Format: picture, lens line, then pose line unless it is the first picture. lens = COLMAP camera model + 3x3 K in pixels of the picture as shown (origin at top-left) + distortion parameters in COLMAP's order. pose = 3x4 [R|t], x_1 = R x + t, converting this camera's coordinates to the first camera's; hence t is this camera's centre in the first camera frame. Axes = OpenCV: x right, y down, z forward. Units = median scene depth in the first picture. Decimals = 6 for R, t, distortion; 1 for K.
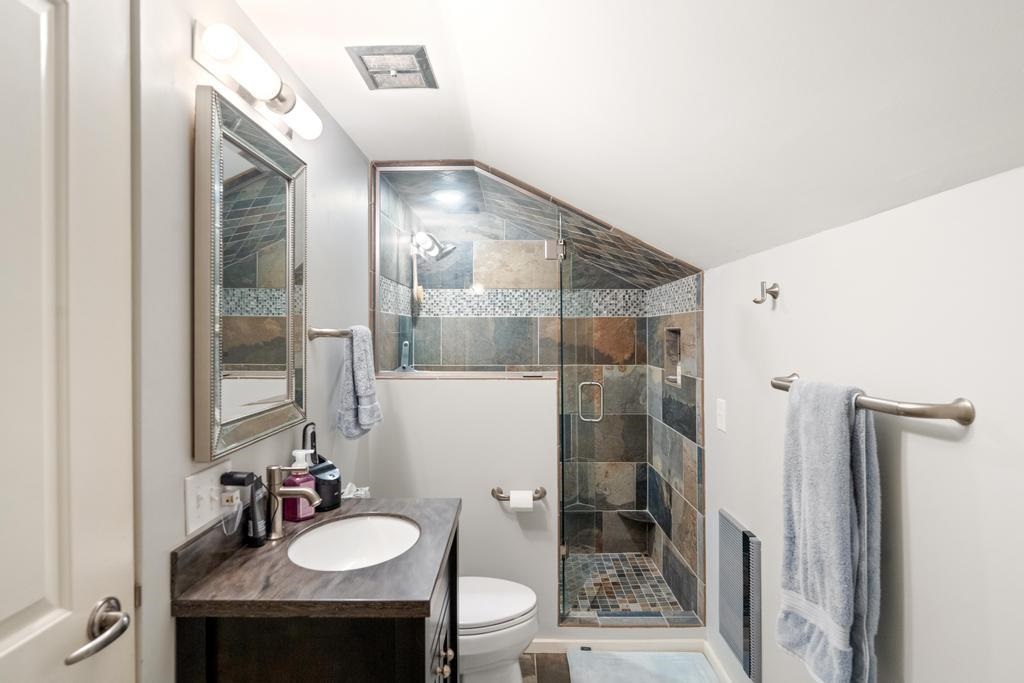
lens RADIAL K [[563.0, 0, 512.0], [0, 563.0, 341.5], [0, 0, 1]] dist [-0.001649, -0.000011]
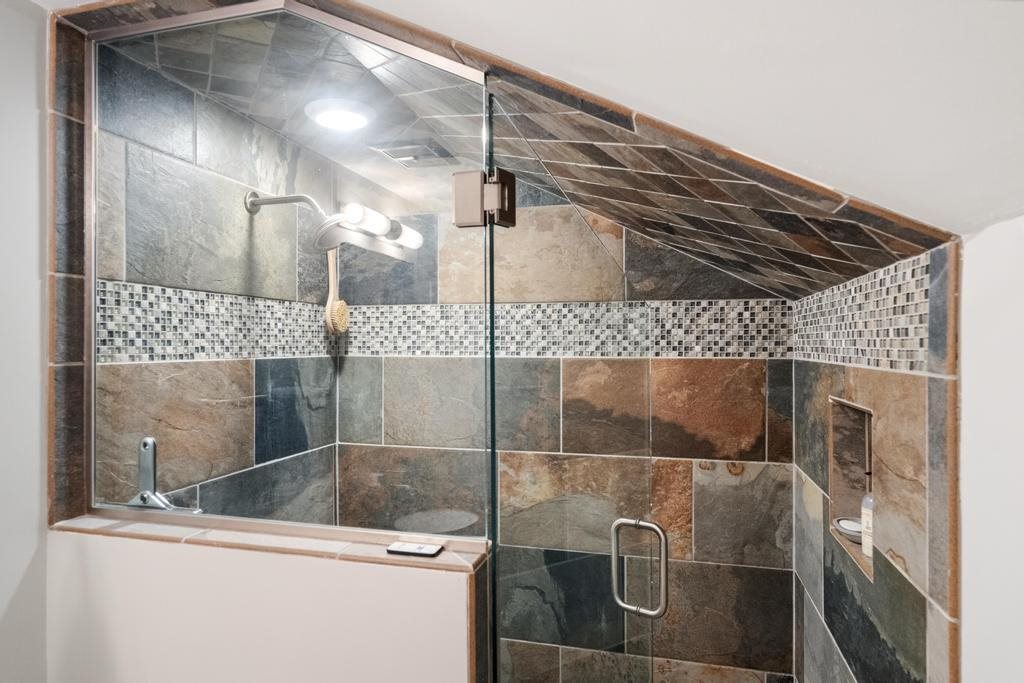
lens RADIAL K [[609.1, 0, 513.8], [0, 609.1, 353.2], [0, 0, 1]] dist [0.002504, 0.000352]
pose [[0.968667, 0.003105, -0.248343, 0.142486], [-0.003268, 0.999995, -0.000243, -0.047479], [0.248341, 0.001047, 0.968672, 0.462518]]
